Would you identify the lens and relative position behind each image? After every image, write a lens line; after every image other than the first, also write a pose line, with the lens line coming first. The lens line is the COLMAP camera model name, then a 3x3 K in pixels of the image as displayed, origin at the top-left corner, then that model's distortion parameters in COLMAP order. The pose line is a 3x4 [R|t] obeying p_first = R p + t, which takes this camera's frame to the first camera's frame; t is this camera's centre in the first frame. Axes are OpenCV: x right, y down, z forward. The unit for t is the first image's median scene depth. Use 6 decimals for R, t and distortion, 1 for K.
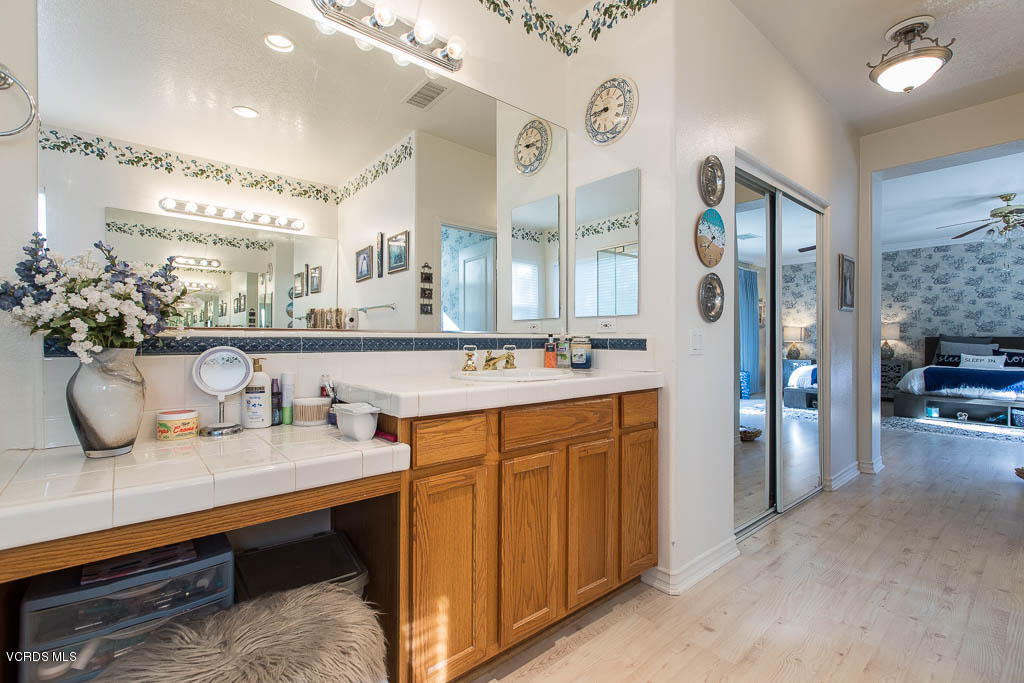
lens RADIAL K [[460.8, 0, 526.5], [0, 460.8, 329.6], [0, 0, 1]] dist [0.001066, -0.000523]
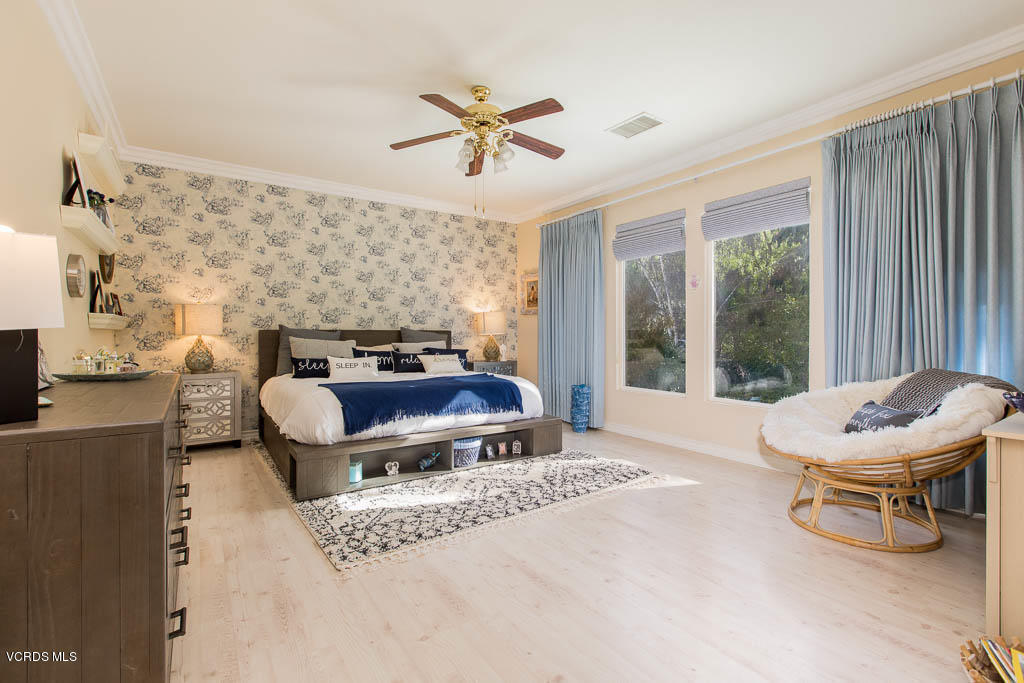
lens RADIAL K [[460.8, 0, 510.4], [0, 460.8, 338.9], [0, 0, 1]] dist [0.001066, -0.000523]
pose [[0.114314, -0.012326, 0.993368, 0.314180], [-0.013902, 0.999805, 0.014006, 0.014942], [-0.993347, -0.015411, 0.114121, 0.621514]]
